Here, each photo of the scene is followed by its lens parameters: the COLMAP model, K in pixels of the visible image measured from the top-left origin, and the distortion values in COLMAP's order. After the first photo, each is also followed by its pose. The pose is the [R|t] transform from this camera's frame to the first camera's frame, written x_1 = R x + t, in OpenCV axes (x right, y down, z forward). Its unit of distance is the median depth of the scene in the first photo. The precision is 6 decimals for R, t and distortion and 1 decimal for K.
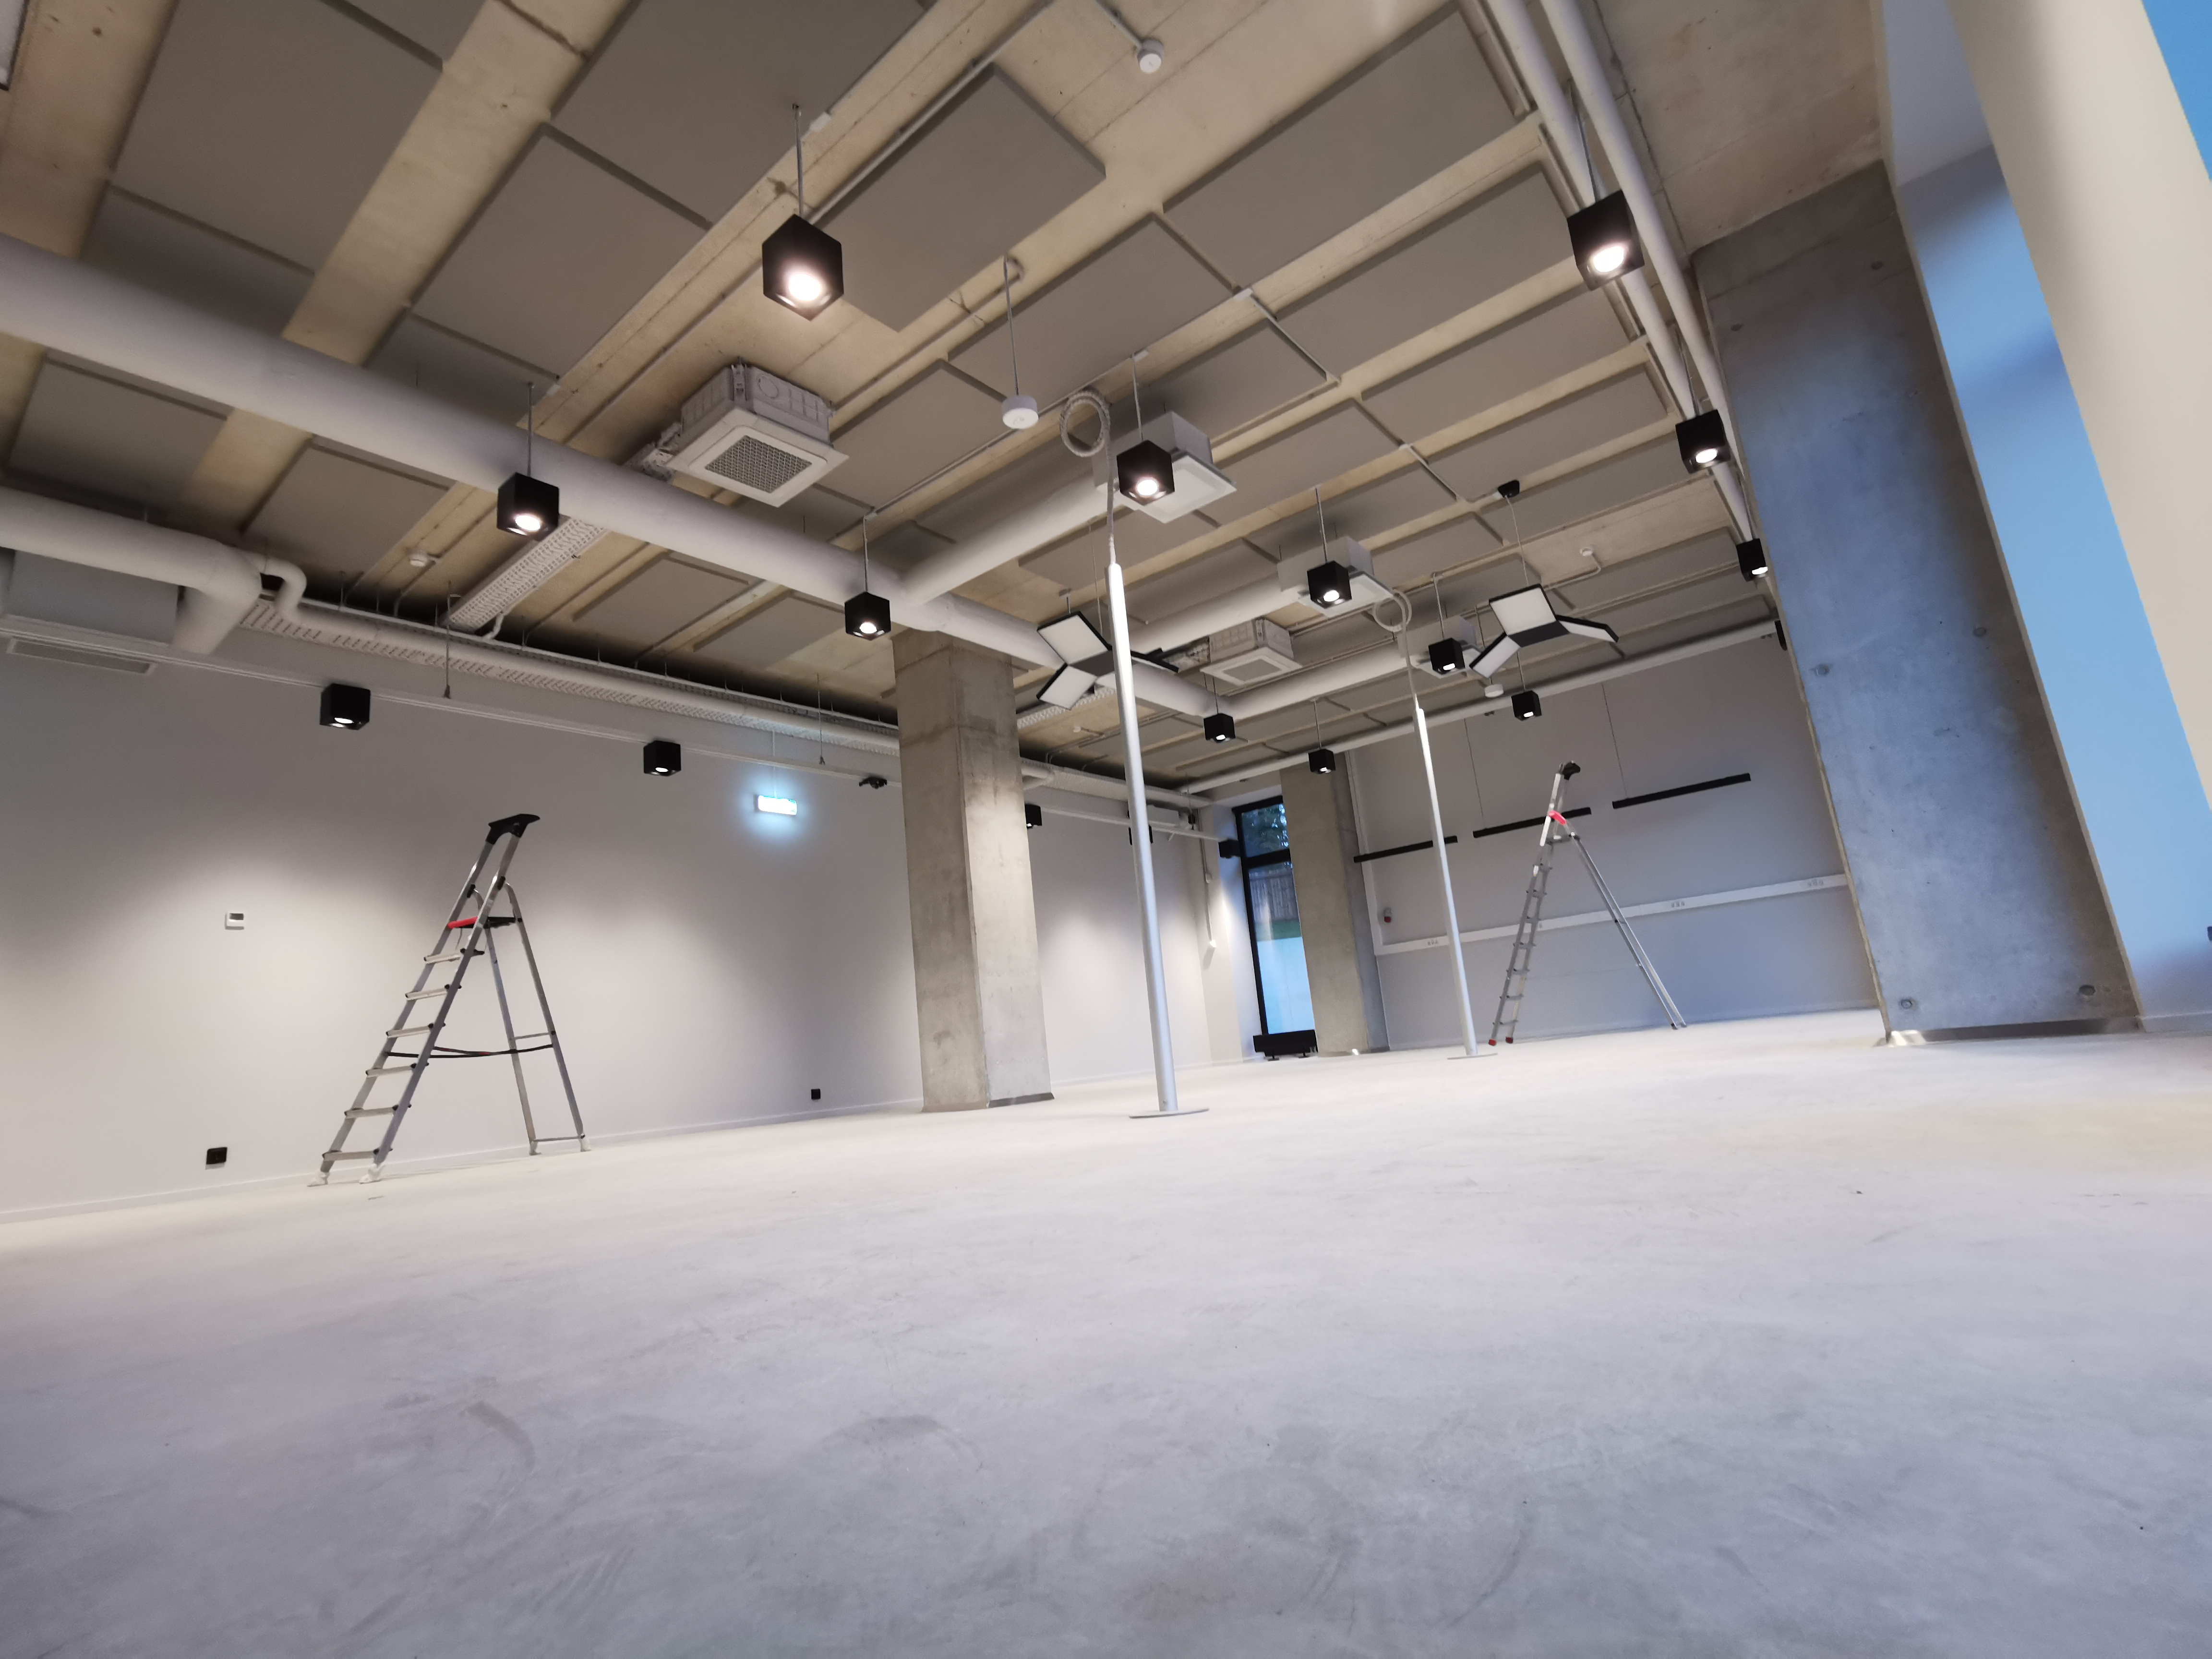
lens RADIAL K [[1058.9, 0, 1106.0], [0, 1058.9, 829.5], [0, 0, 1]] dist [0.000450, 0.000171]
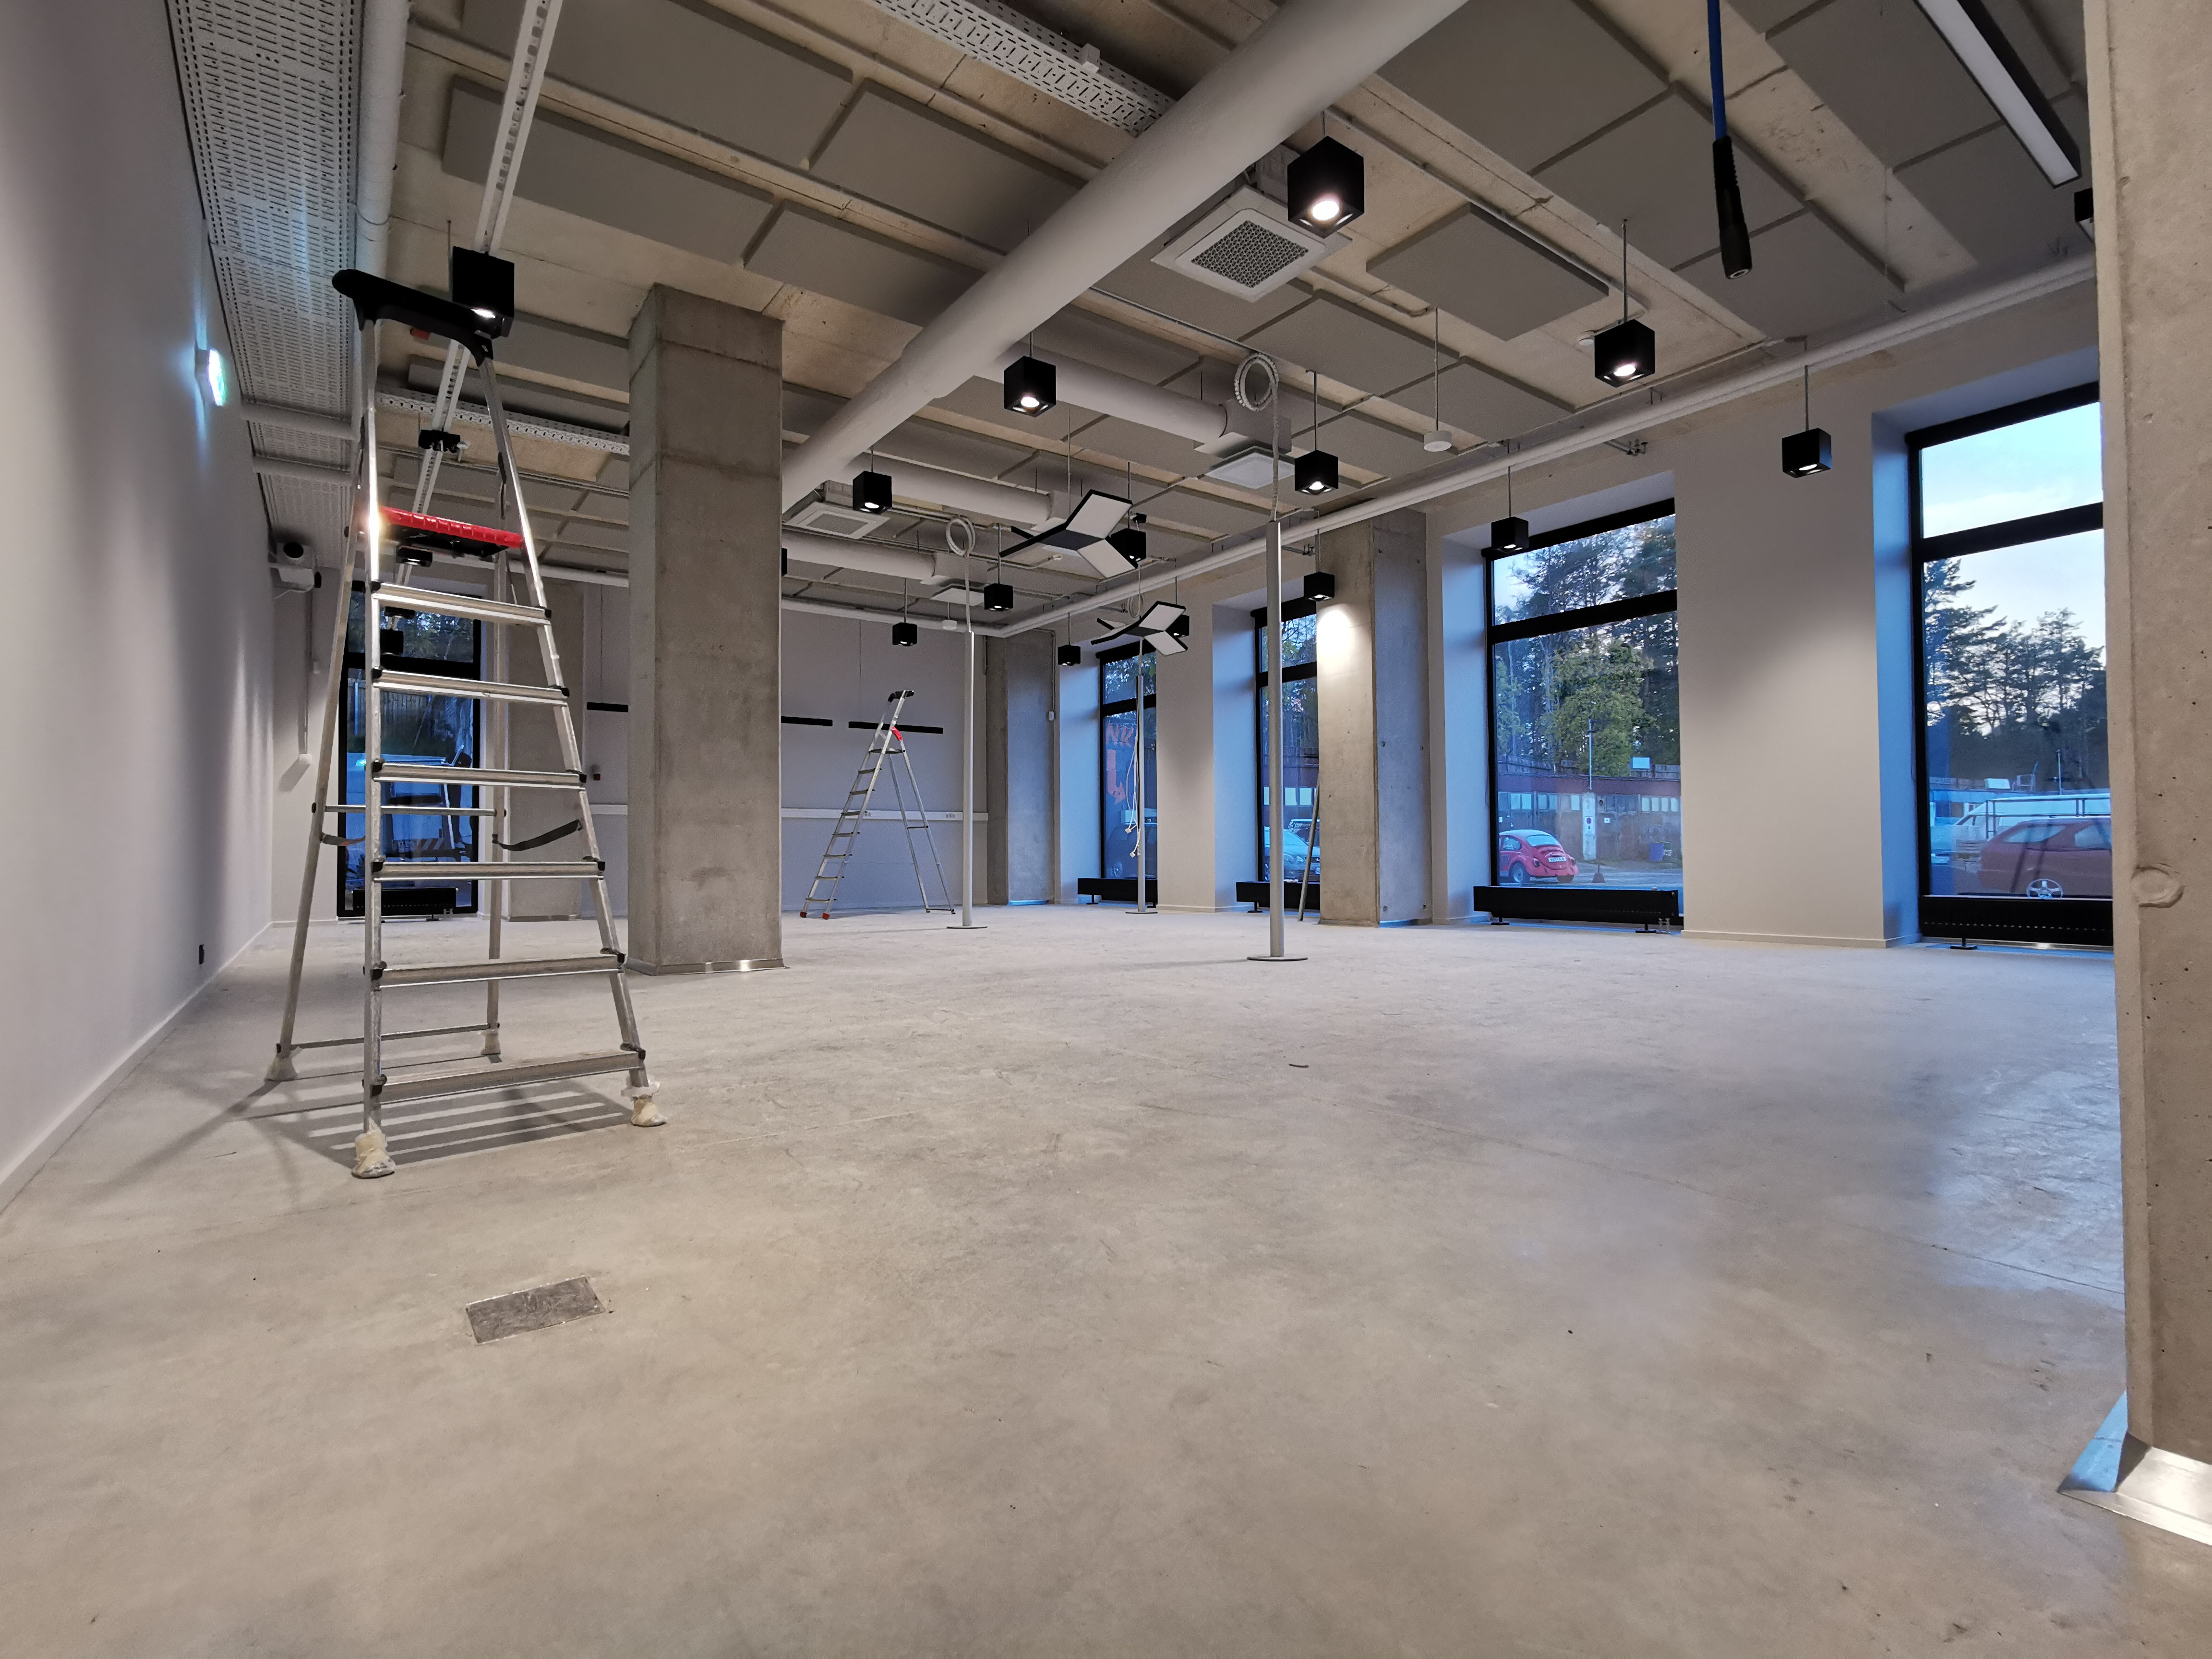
lens RADIAL K [[1058.9, 0, 1106.0], [0, 1058.9, 829.5], [0, 0, 1]] dist [0.000450, 0.000171]
pose [[0.251945, 0.122287, 0.959984, -0.900342], [-0.223028, 0.972618, -0.065364, 0.167136], [-0.941691, -0.197635, 0.272320, 0.597073]]
